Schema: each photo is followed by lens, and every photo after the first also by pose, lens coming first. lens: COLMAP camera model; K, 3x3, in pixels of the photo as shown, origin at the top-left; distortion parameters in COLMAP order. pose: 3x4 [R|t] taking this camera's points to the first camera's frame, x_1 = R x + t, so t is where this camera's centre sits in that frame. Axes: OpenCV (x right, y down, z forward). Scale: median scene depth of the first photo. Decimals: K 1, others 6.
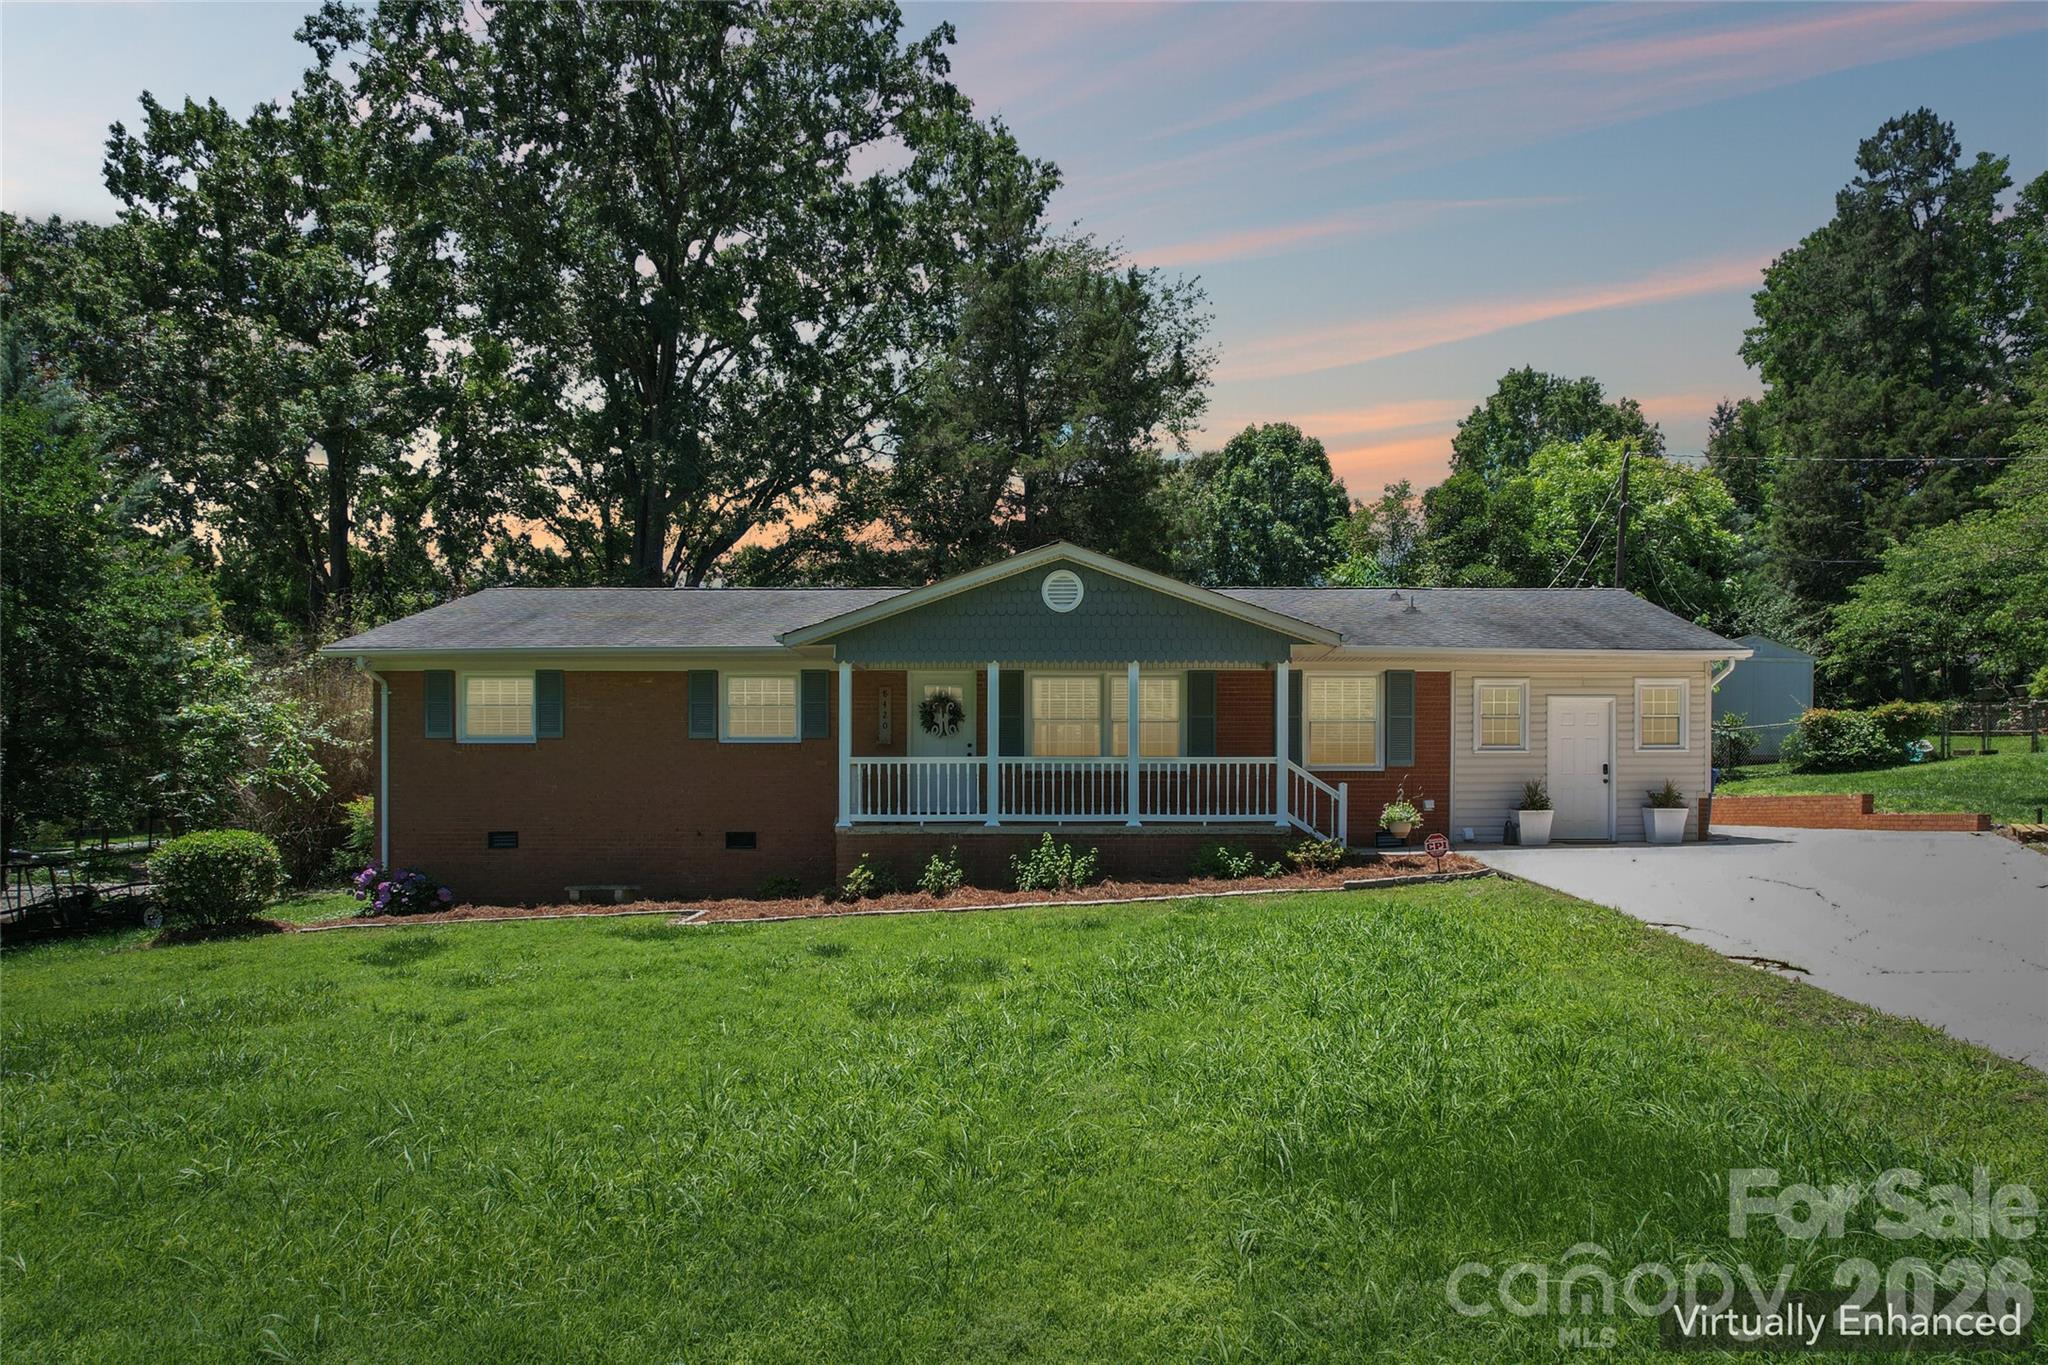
lens RADIAL K [[1330.5, 0, 1130.1], [0, 1330.5, 842.8], [0, 0, 1]] dist [-0.047844, 0.030170]
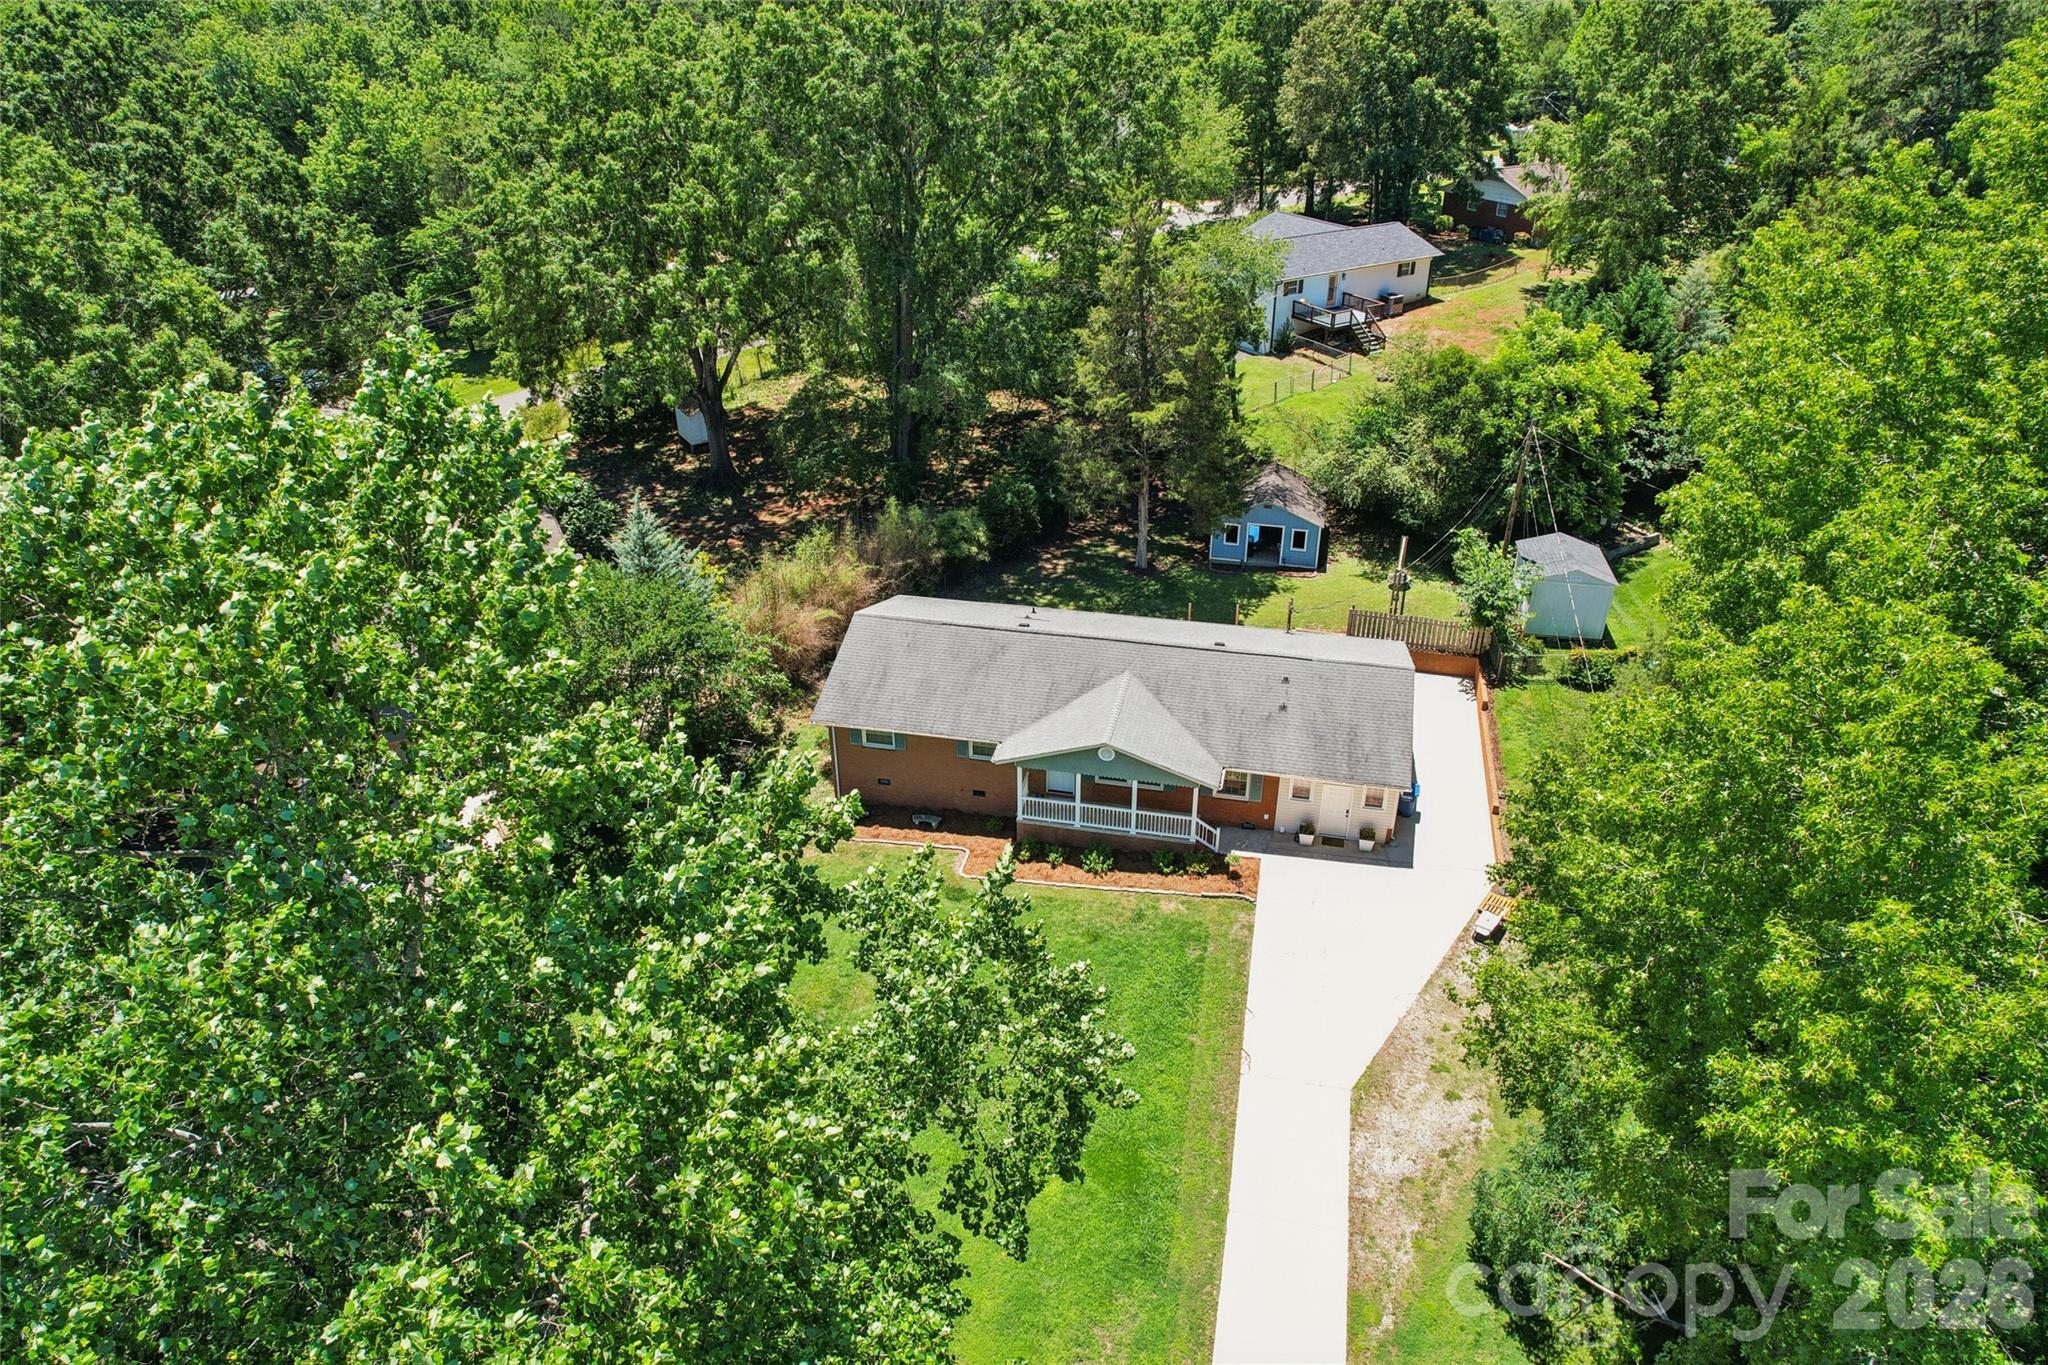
lens RADIAL K [[1304.6, 0, 1038.4], [0, 1304.6, 675.5], [0, 0, 1]] dist [-0.065332, 0.052101]
pose [[0.976562, 0.105722, -0.187483, 0.238345], [-0.003990, 0.879795, 0.475336, -1.332067], [0.215200, -0.463447, 0.859596, -0.930107]]
